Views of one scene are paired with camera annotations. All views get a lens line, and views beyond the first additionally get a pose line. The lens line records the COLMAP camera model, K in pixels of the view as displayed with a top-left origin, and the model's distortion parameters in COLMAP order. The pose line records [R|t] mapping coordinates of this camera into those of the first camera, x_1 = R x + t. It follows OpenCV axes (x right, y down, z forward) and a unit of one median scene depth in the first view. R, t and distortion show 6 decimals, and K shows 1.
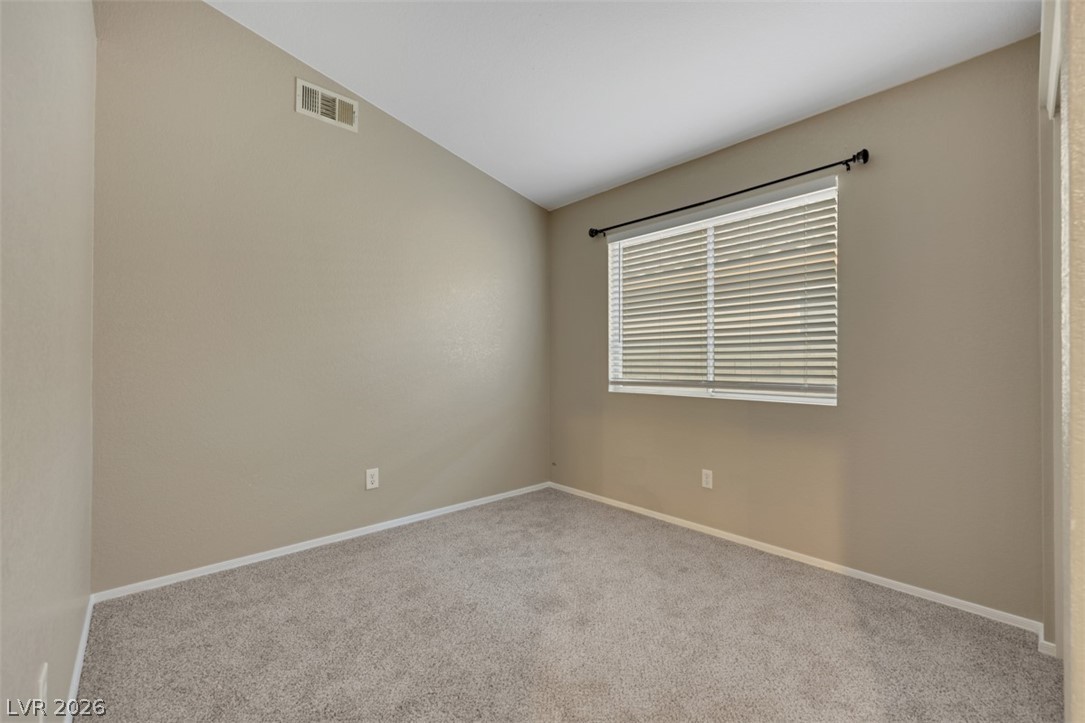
lens RADIAL K [[441.3, 0, 545.5], [0, 441.3, 358.1], [0, 0, 1]] dist [-0.000493, -0.000024]
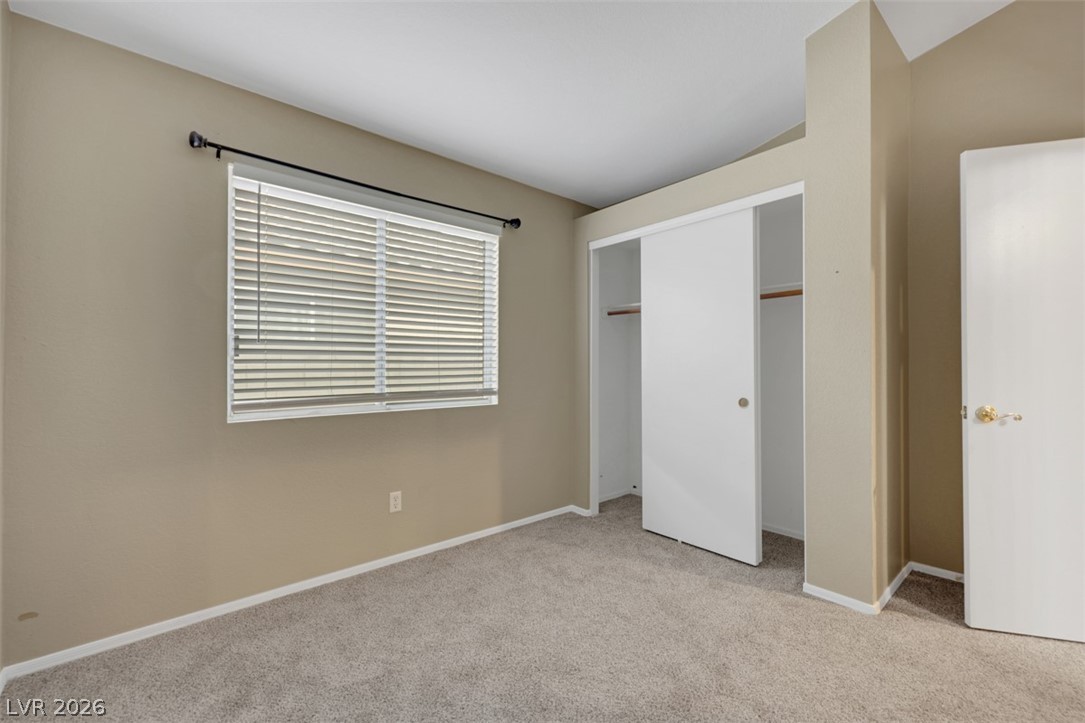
lens RADIAL K [[447.6, 0, 537.8], [0, 447.6, 359.0], [0, 0, 1]] dist [-0.001428, 0.000031]
pose [[0.041101, 0.007136, 0.999130, -0.541521], [-0.013637, 0.999885, -0.006580, -0.015573], [-0.999062, -0.013355, 0.041193, 0.684192]]
